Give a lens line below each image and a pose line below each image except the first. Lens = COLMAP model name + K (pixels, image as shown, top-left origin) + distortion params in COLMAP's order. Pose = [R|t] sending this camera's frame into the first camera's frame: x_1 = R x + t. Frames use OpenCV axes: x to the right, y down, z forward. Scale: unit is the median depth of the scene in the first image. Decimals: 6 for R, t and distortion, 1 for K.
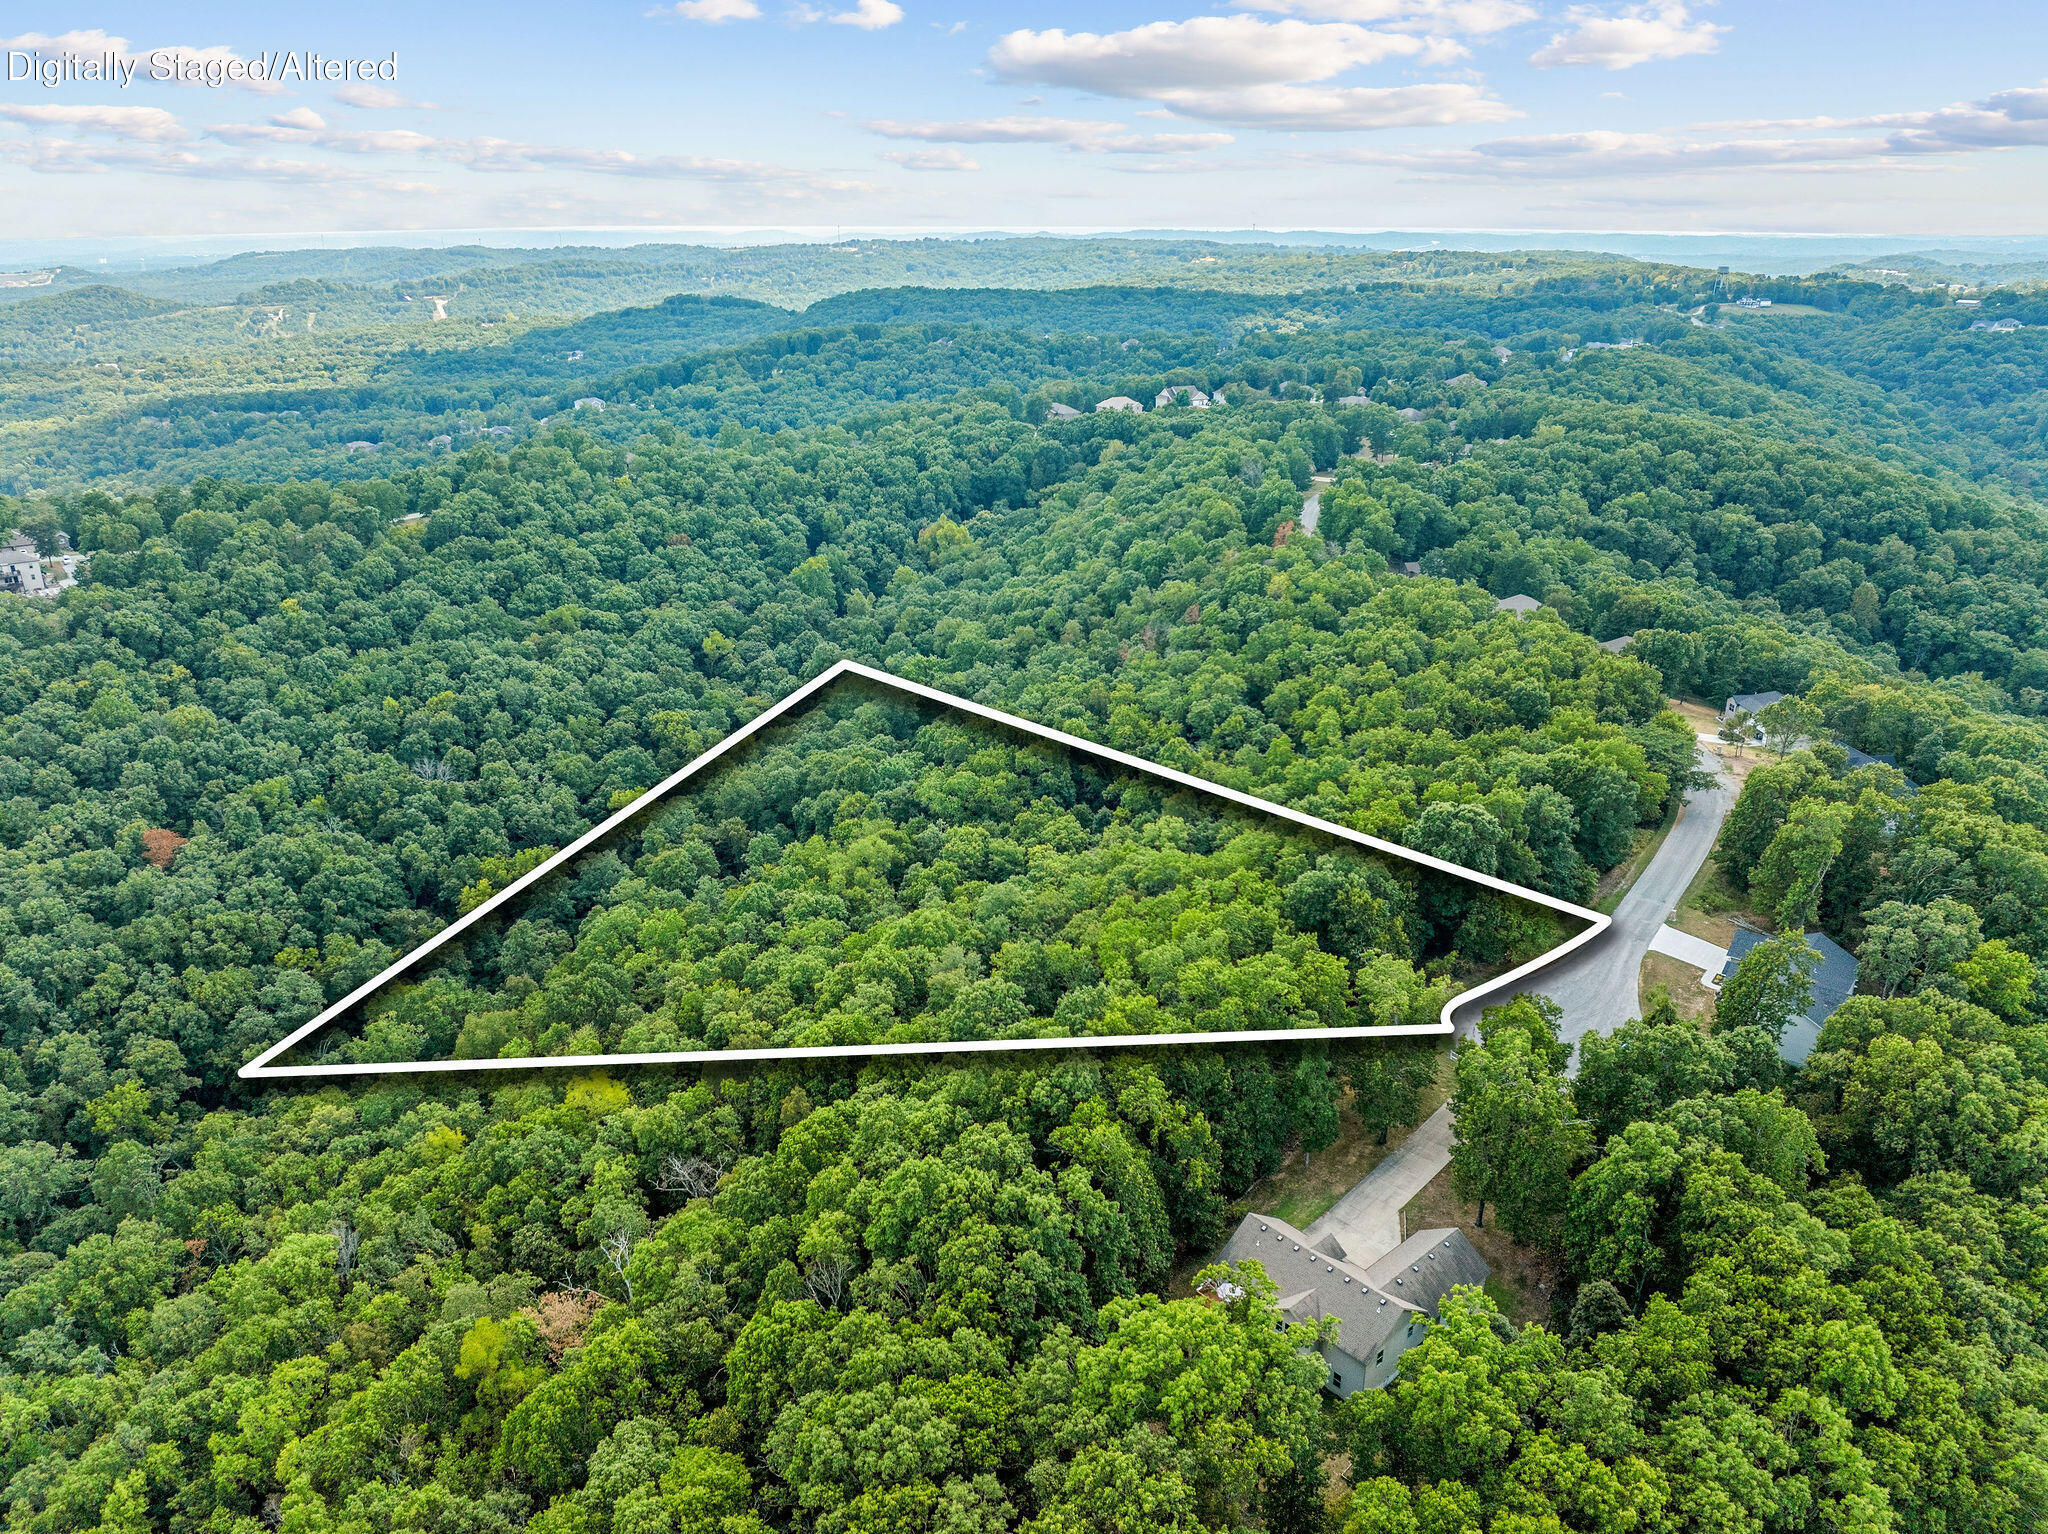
lens RADIAL K [[1456.7, 0, 1024.0], [0, 1456.7, 767.0], [0, 0, 1]] dist [-0.007579, -0.081657]
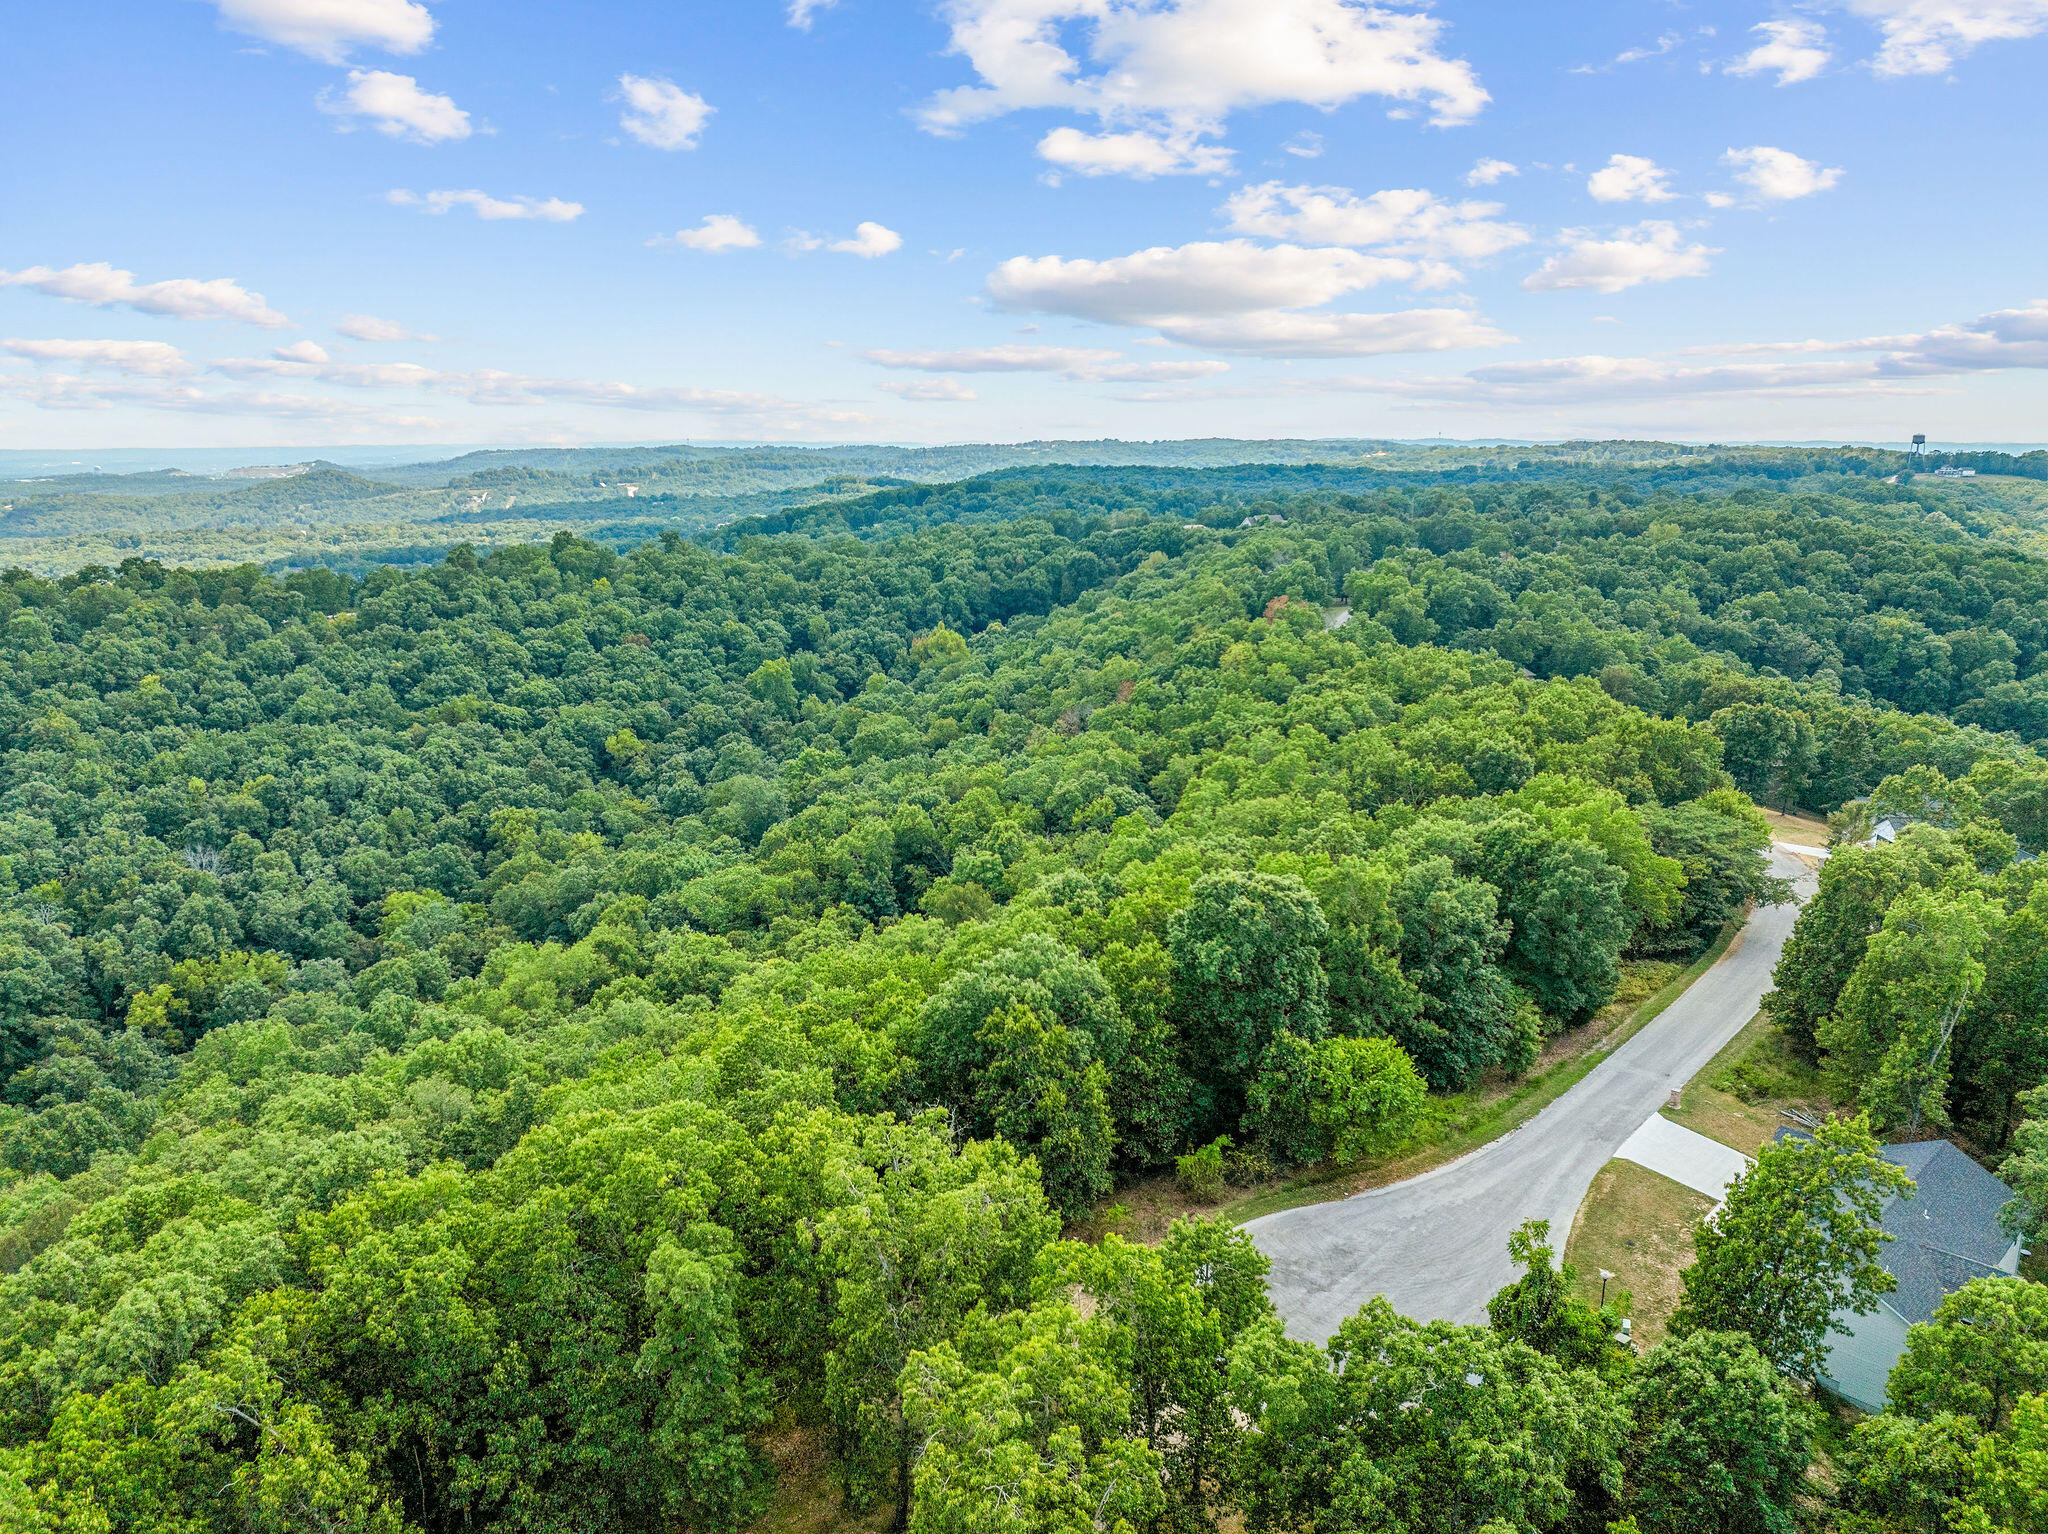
lens RADIAL K [[1441.5, 0, 1023.1], [0, 1441.5, 761.0], [0, 0, 1]] dist [-0.032688, -0.010058]
pose [[0.991074, 0.026251, -0.130704, 0.125457], [-0.044055, 0.989832, -0.135249, 0.027724], [0.125825, 0.139799, 0.982153, 0.192808]]
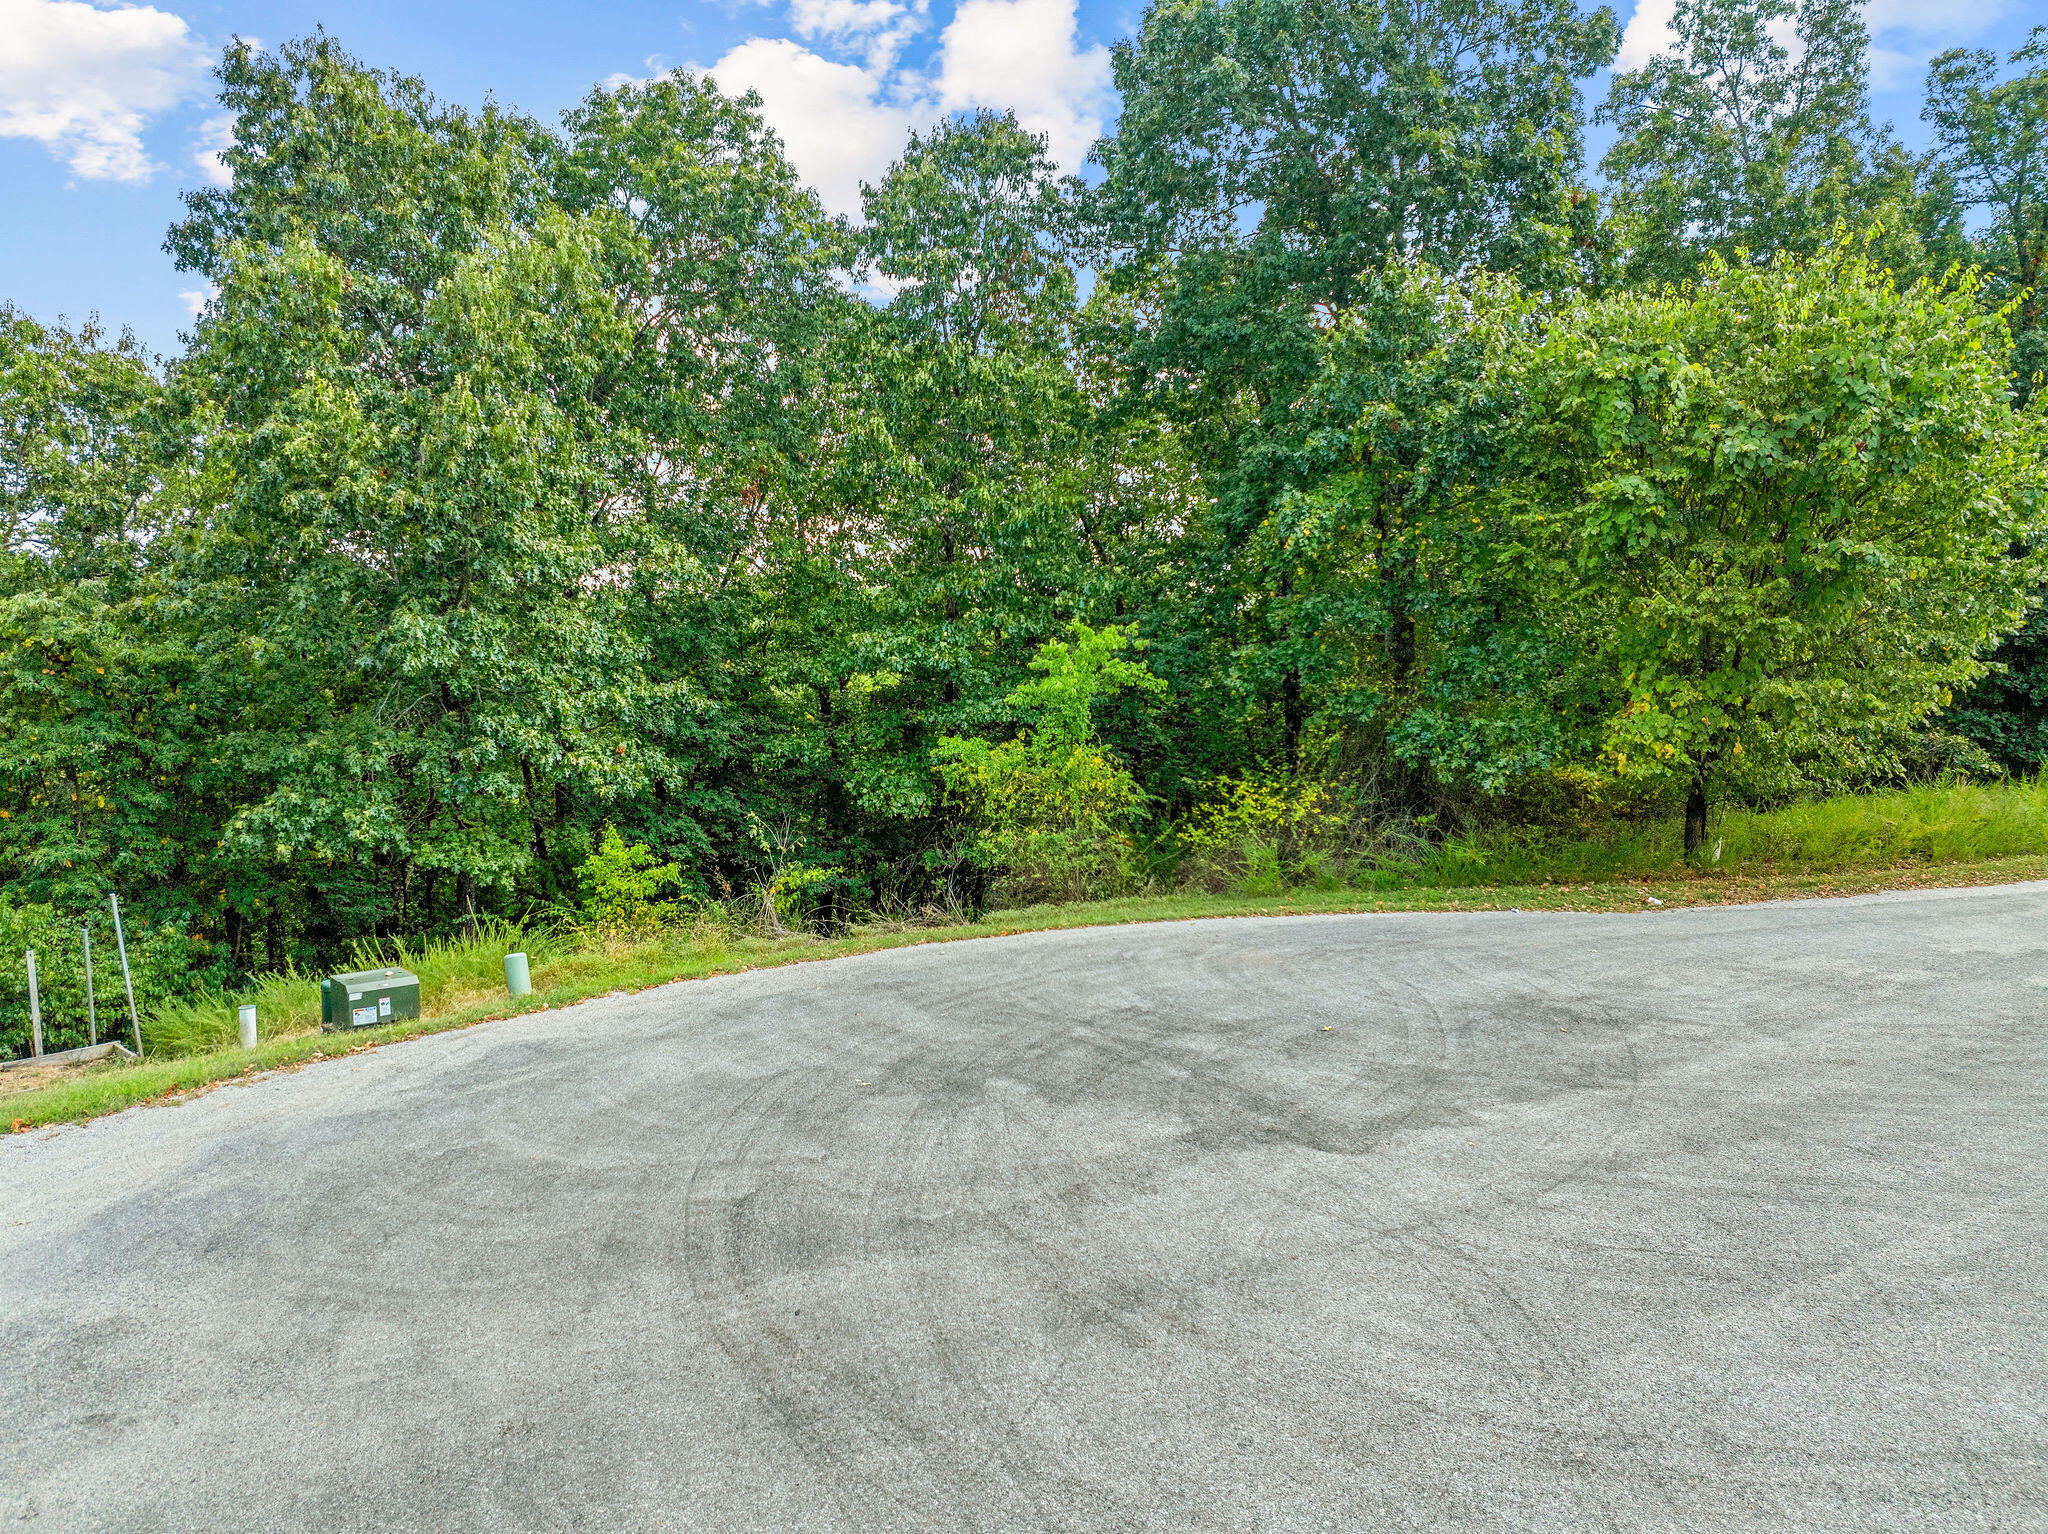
lens RADIAL K [[1441.5, 0, 1023.1], [0, 1441.5, 761.0], [0, 0, 1]] dist [-0.032688, -0.010058]
pose [[0.912714, 0.049778, -0.405555, 0.148815], [-0.156543, 0.959418, -0.234544, 0.073821], [0.377422, 0.277559, 0.883467, 0.385487]]
